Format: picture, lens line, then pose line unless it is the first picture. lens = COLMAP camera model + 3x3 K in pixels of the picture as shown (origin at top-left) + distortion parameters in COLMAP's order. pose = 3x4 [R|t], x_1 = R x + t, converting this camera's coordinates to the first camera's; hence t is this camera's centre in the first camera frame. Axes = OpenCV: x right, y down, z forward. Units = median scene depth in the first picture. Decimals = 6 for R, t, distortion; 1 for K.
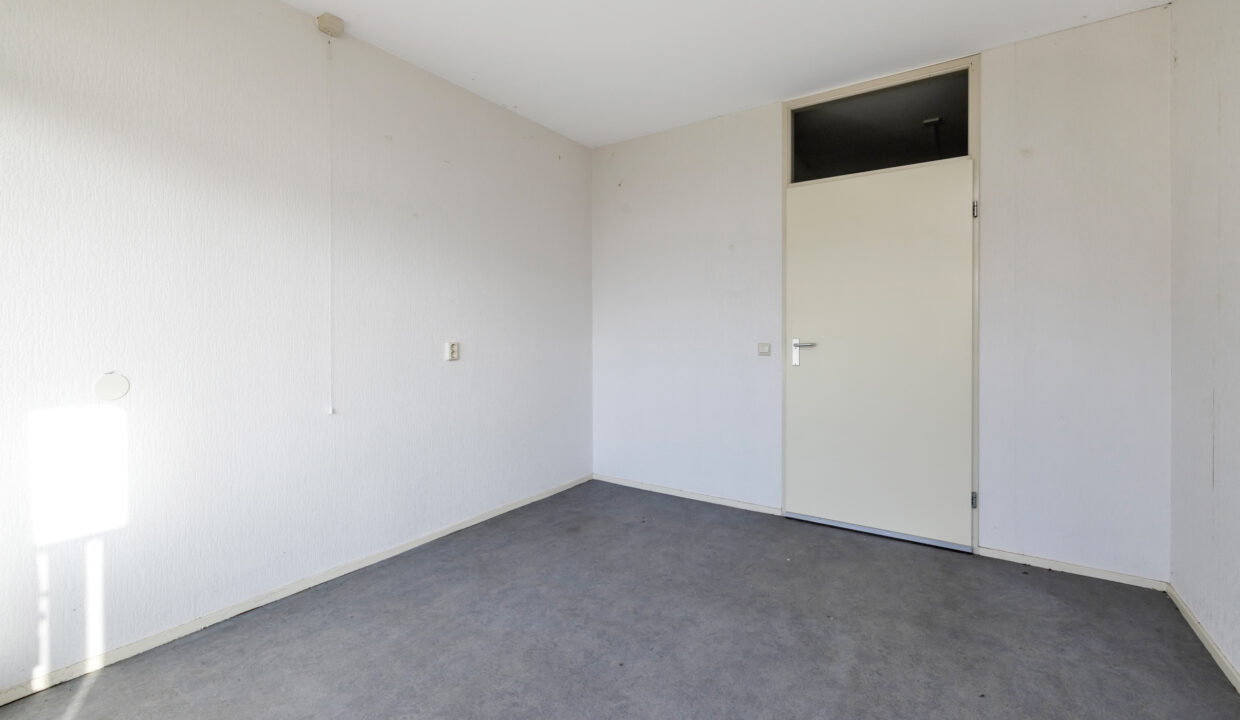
lens RADIAL K [[527.2, 0, 612.5], [0, 527.2, 360.9], [0, 0, 1]] dist [-0.000912, 0.000237]
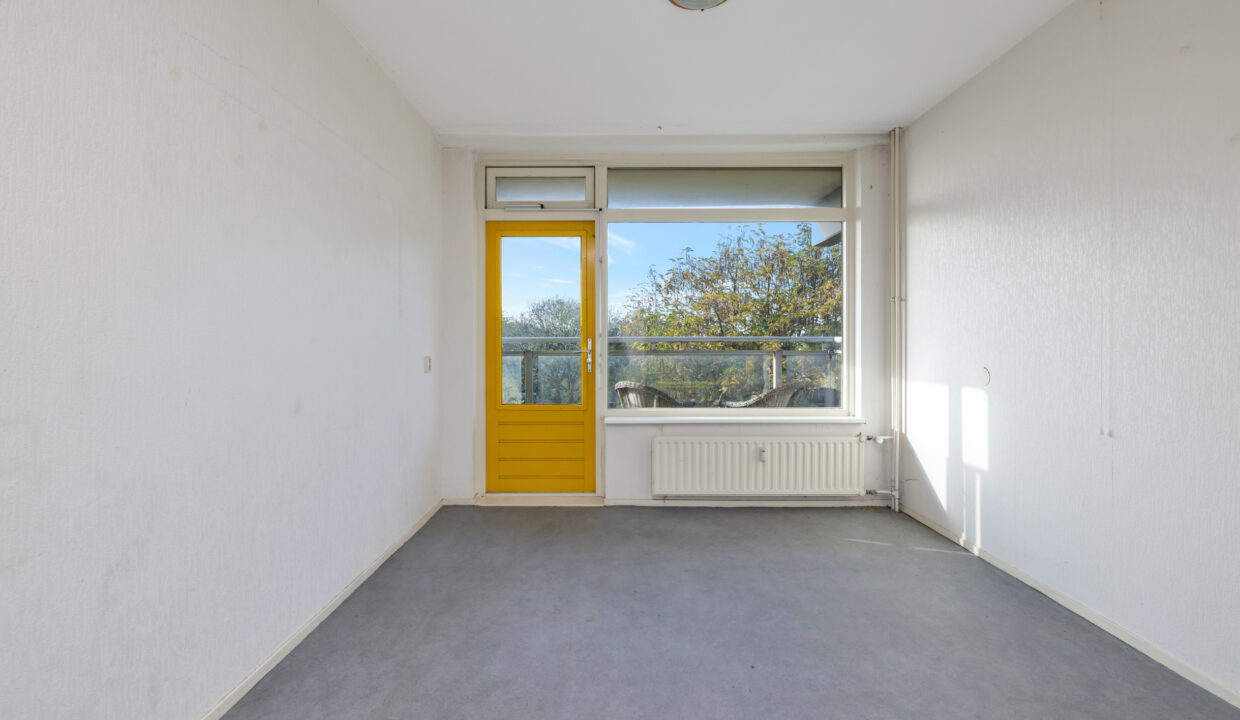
lens RADIAL K [[588.9, 0, 614.9], [0, 588.9, 347.9], [0, 0, 1]] dist [-0.001383, 0.001513]
pose [[-0.828632, 0.006343, -0.559757, 0.788037], [-0.026196, 0.998401, 0.050093, -0.082331], [0.559180, 0.056172, -0.827141, 1.589329]]
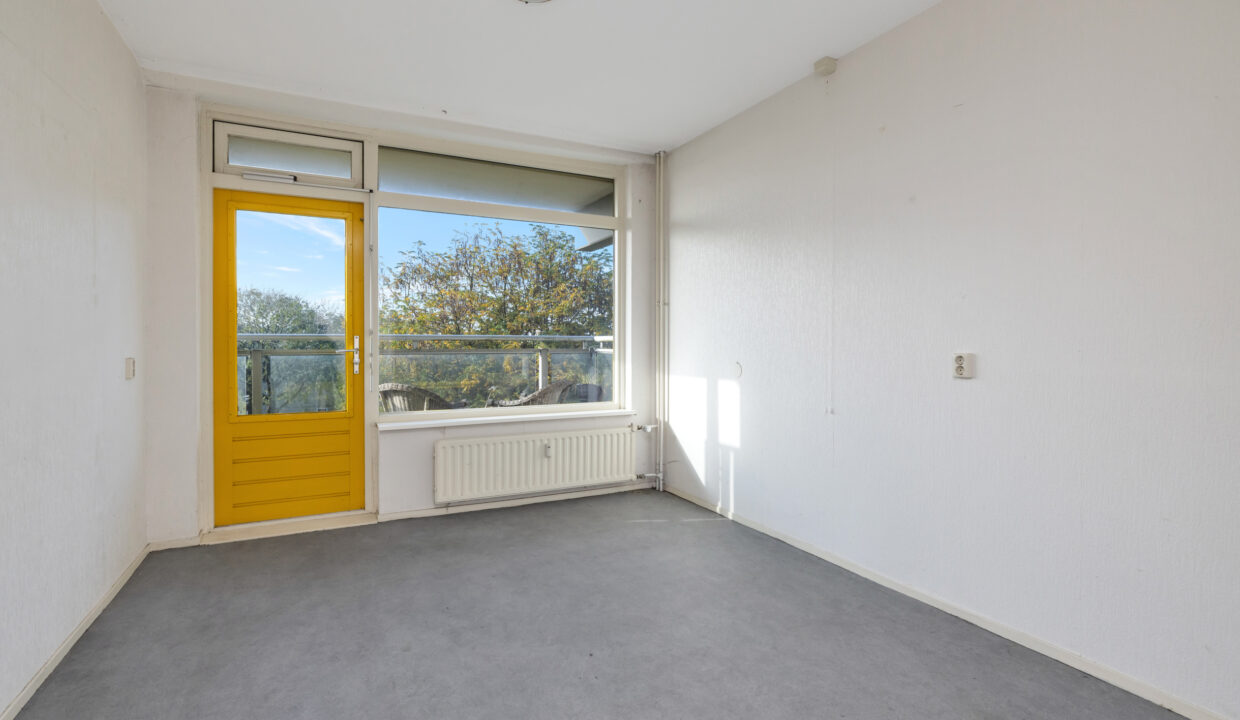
lens RADIAL K [[586.9, 0, 633.9], [0, 586.9, 348.9], [0, 0, 1]] dist [-0.003005, 0.000835]
pose [[-0.466911, 0.009889, -0.884249, 0.911292], [-0.046318, 0.998291, 0.035622, -0.073429], [0.883091, 0.057589, -0.465655, 1.433732]]
